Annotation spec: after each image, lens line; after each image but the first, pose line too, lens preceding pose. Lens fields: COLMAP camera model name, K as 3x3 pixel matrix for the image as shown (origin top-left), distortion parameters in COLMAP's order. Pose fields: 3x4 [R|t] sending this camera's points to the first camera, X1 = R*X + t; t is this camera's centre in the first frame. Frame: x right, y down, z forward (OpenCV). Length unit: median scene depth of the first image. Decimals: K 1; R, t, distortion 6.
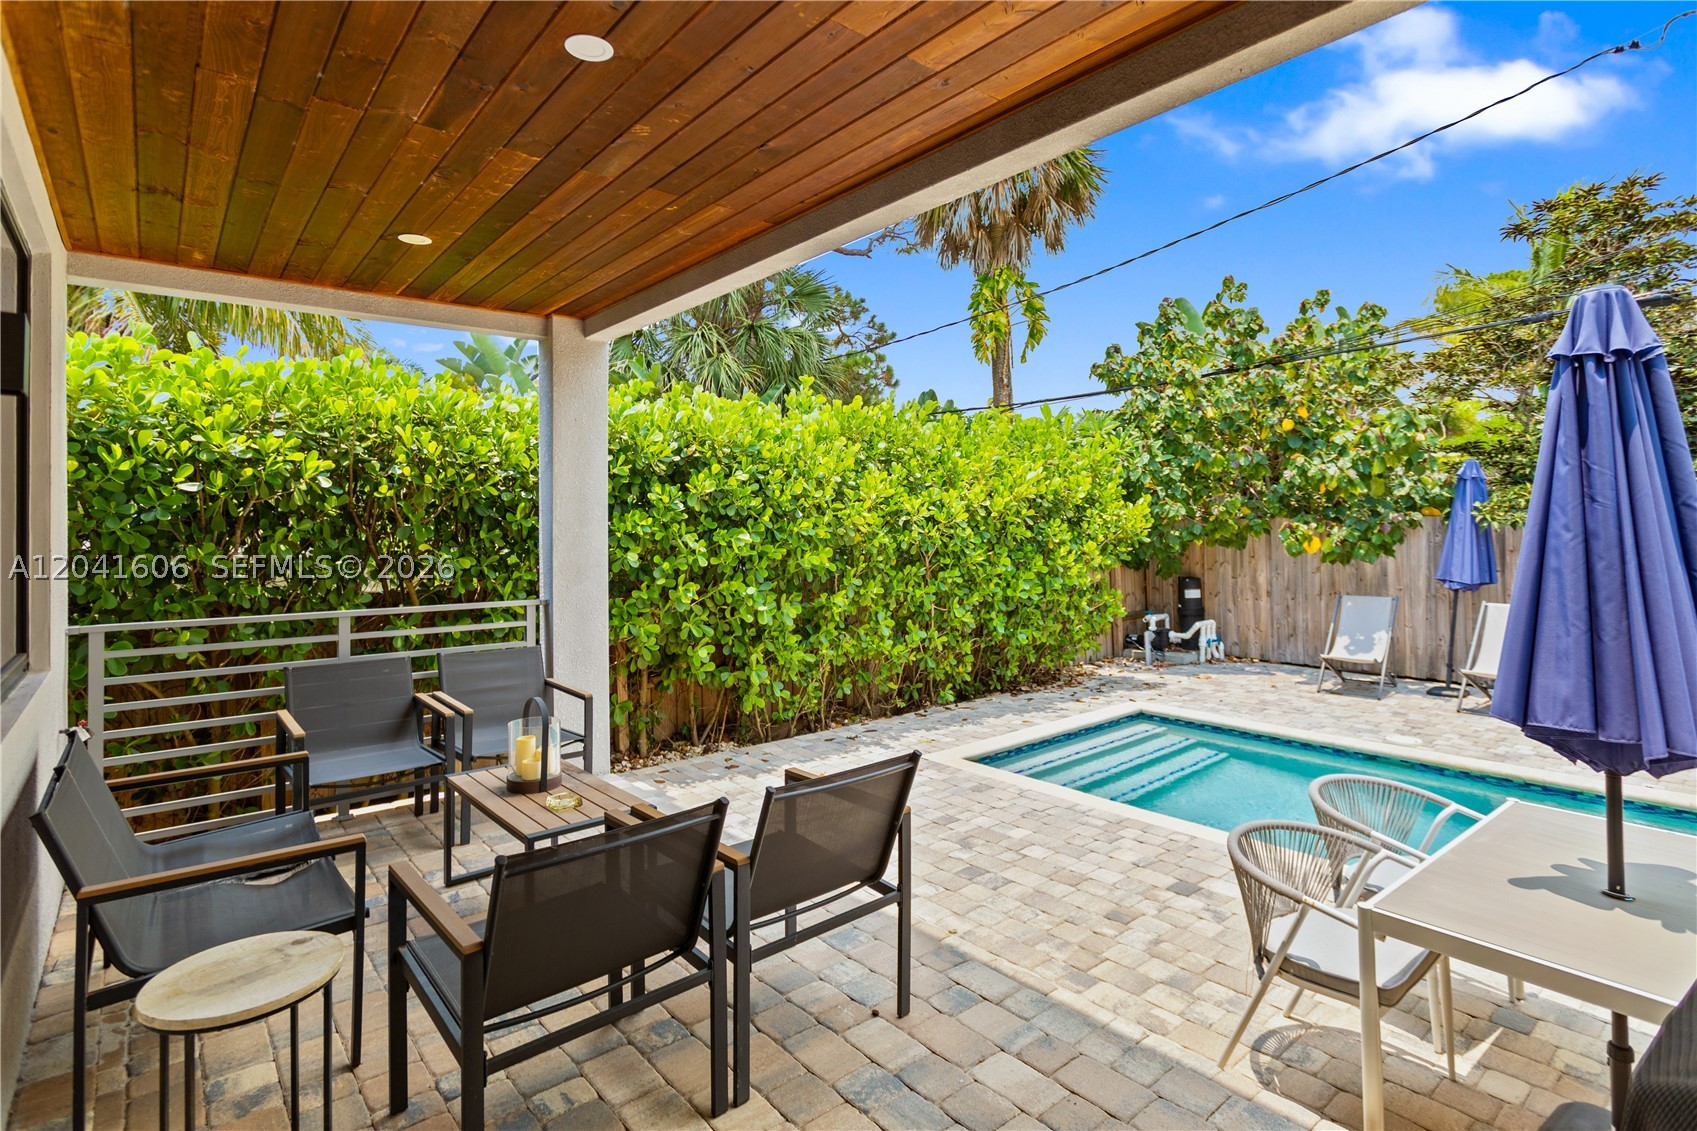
lens RADIAL K [[830.2, 0, 842.1], [0, 830.2, 526.9], [0, 0, 1]] dist [-0.001938, -0.000112]
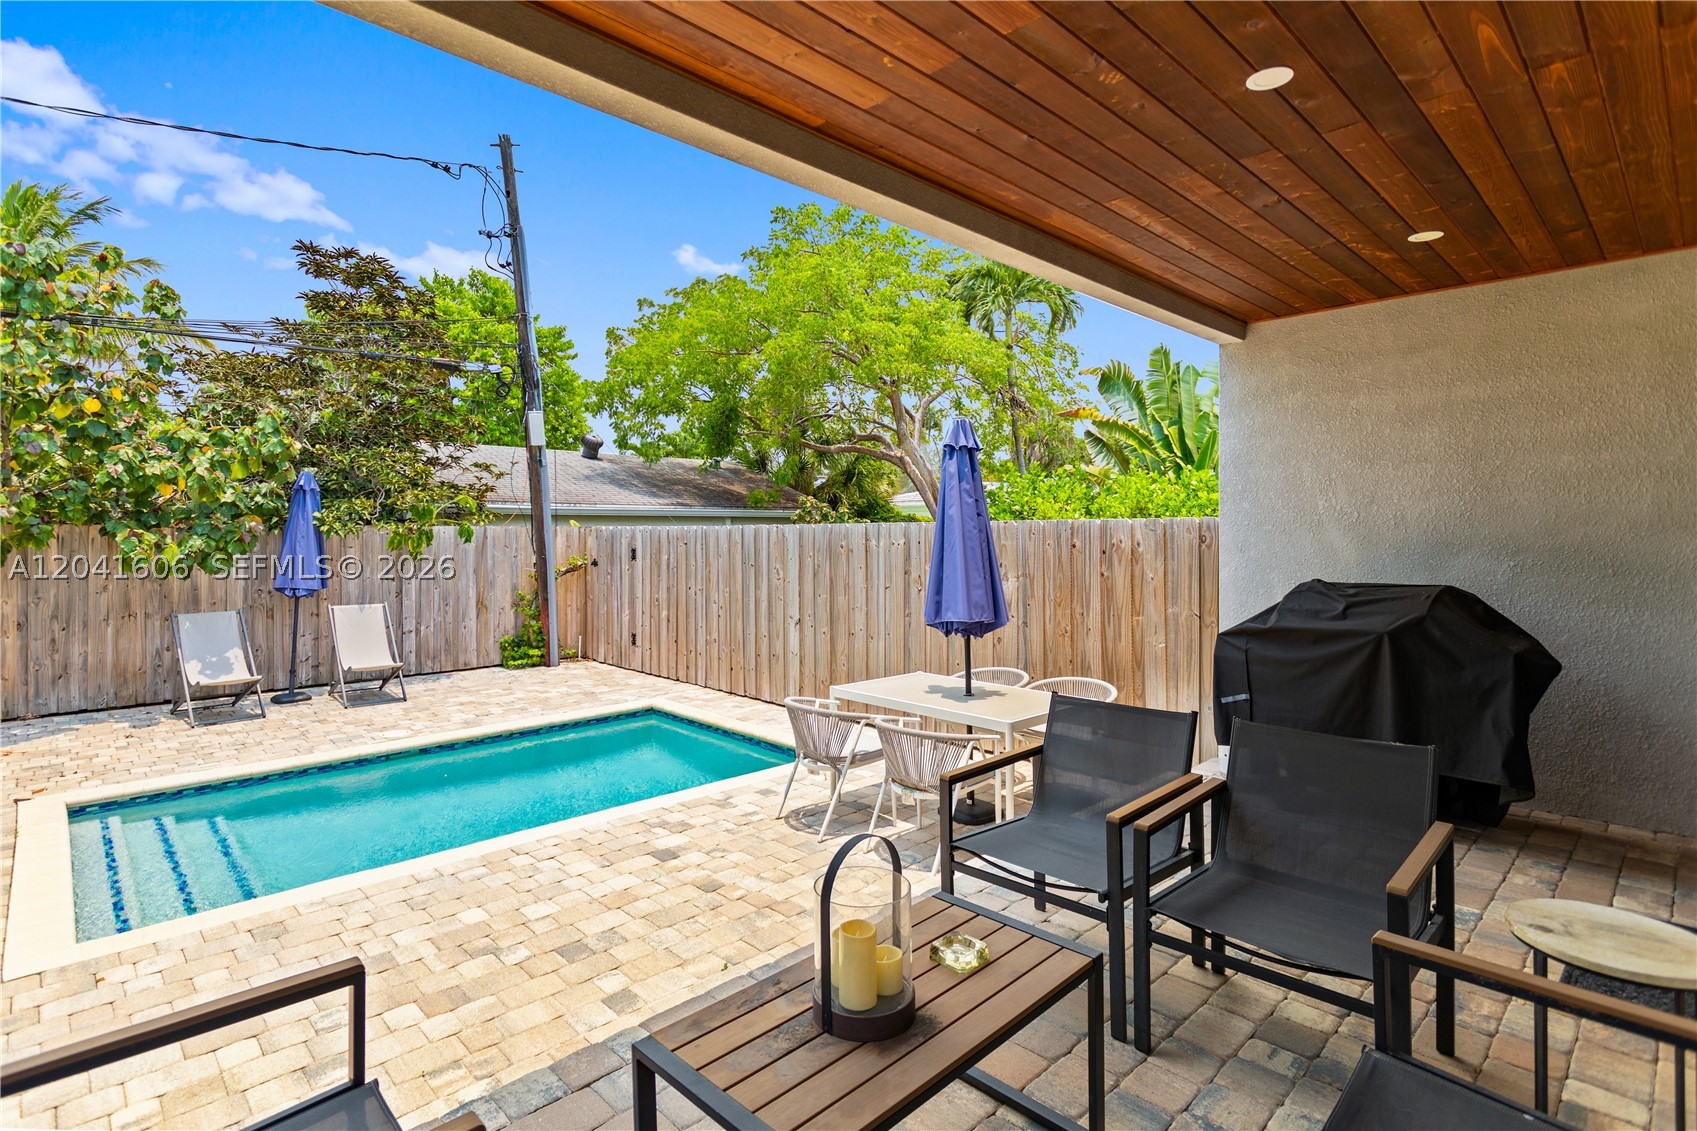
lens RADIAL K [[821.8, 0, 848.0], [0, 821.8, 539.6], [0, 0, 1]] dist [0.006199, 0.001099]
pose [[-0.063369, 0.003089, 0.997985, -0.583188], [0.003720, 0.999989, -0.002859, 0.018542], [-0.997983, 0.003532, -0.063380, 0.695901]]
